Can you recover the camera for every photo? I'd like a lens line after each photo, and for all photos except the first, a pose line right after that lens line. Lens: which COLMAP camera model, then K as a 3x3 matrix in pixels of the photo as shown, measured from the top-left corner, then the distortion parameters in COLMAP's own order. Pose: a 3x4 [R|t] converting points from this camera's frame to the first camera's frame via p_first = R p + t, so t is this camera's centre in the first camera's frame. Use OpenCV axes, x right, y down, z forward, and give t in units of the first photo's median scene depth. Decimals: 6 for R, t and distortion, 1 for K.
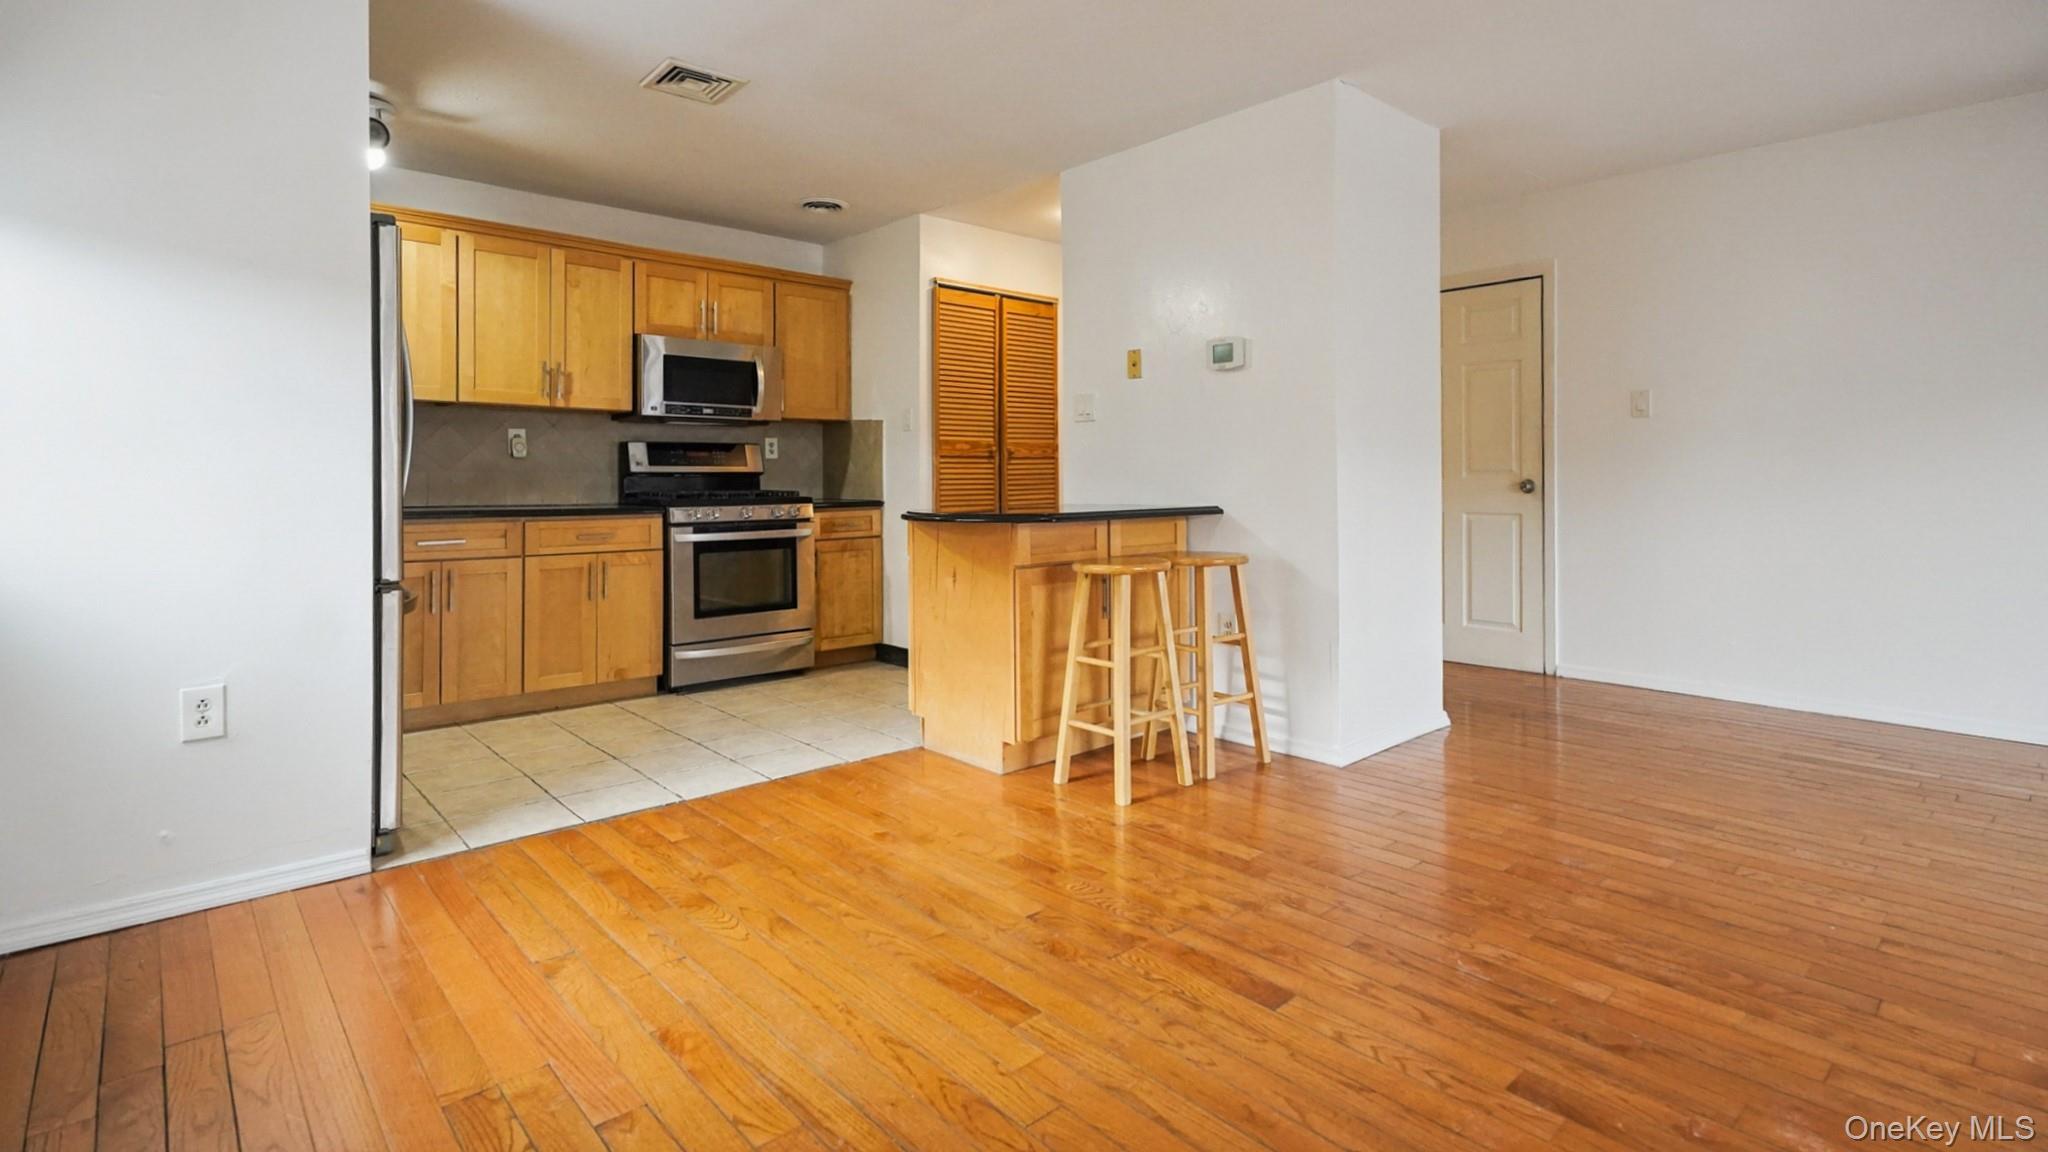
lens RADIAL K [[967.0, 0, 1022.6], [0, 967.0, 488.8], [0, 0, 1]] dist [0.007514, 0.000242]
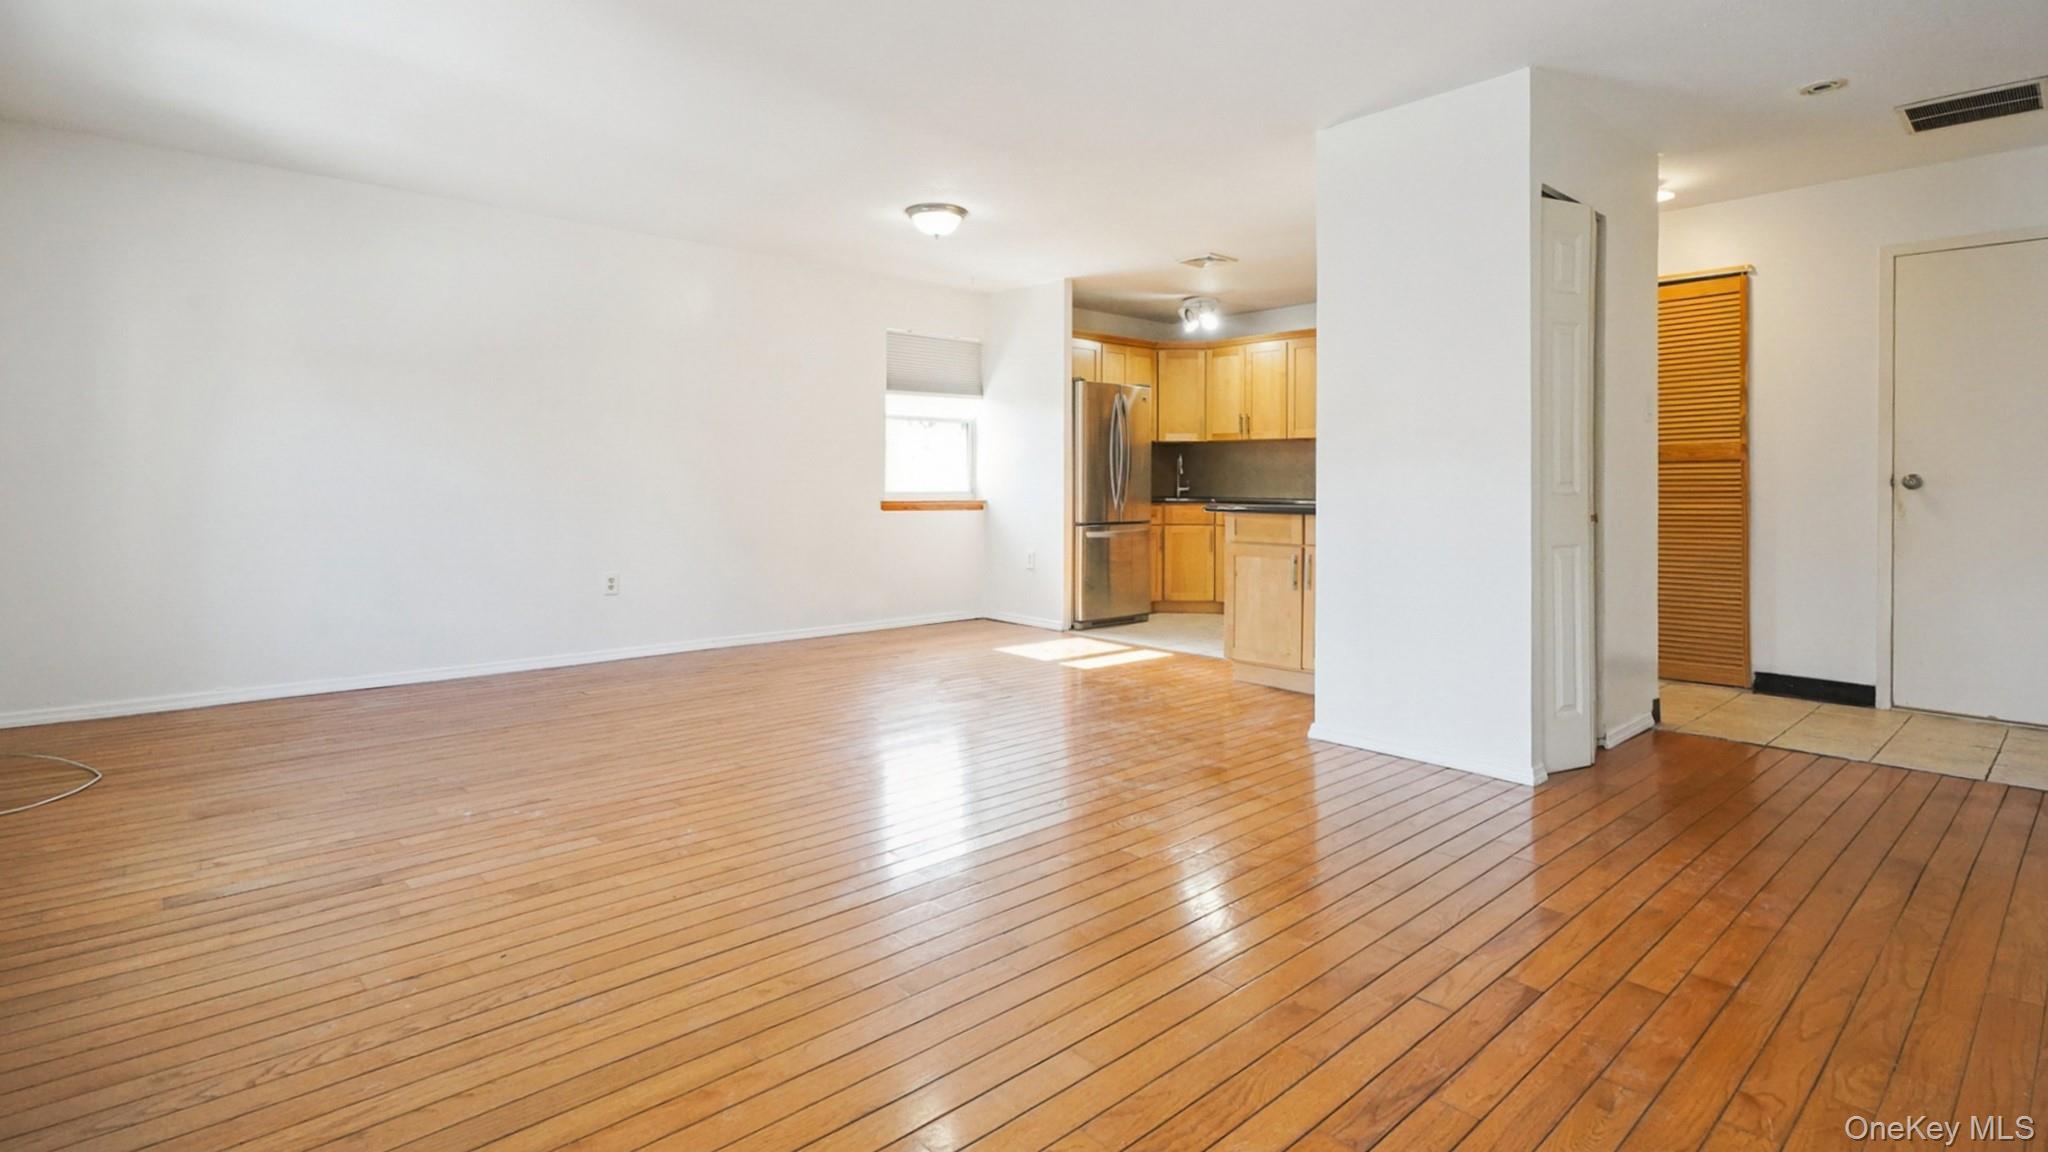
lens RADIAL K [[987.4, 0, 1022.4], [0, 987.4, 489.7], [0, 0, 1]] dist [0.001361, 0.000093]
pose [[0.005527, 0.011029, -0.999924, 1.069605], [-0.014855, 0.999830, 0.010945, -0.008940], [0.999874, 0.014793, 0.005690, 0.467468]]
